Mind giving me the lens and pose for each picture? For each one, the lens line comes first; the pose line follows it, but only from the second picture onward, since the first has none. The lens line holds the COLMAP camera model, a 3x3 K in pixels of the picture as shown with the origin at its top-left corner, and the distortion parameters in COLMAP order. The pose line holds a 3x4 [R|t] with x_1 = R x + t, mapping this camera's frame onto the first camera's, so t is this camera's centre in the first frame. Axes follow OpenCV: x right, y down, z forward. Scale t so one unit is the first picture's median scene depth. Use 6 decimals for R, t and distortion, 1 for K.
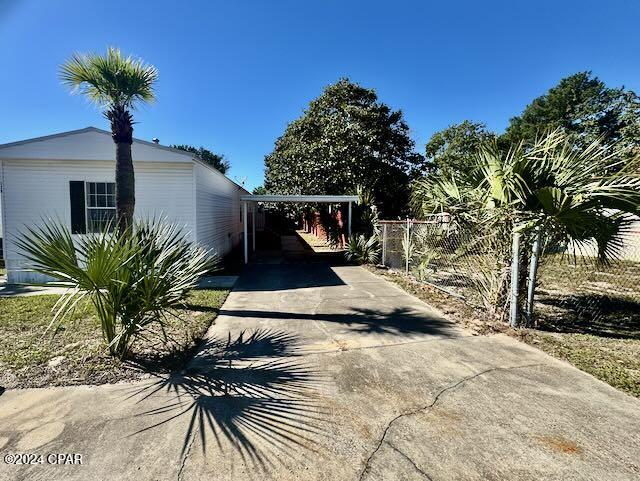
lens RADIAL K [[261.5, 0, 311.6], [0, 261.5, 233.9], [0, 0, 1]] dist [0.000222, -0.000009]
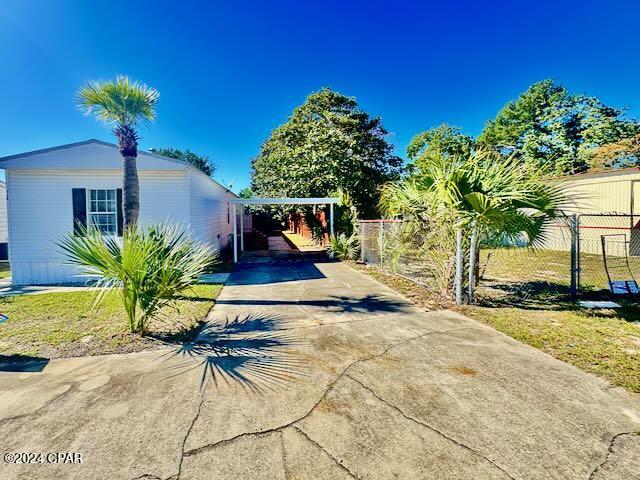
lens RADIAL K [[262.1, 0, 301.3], [0, 262.1, 232.1], [0, 0, 1]] dist [0.000066, 0.000083]
pose [[0.999799, -0.016688, 0.011090, 0.016030], [0.016802, 0.999806, -0.010308, 0.010522], [-0.010915, 0.010493, 0.999885, -0.169093]]
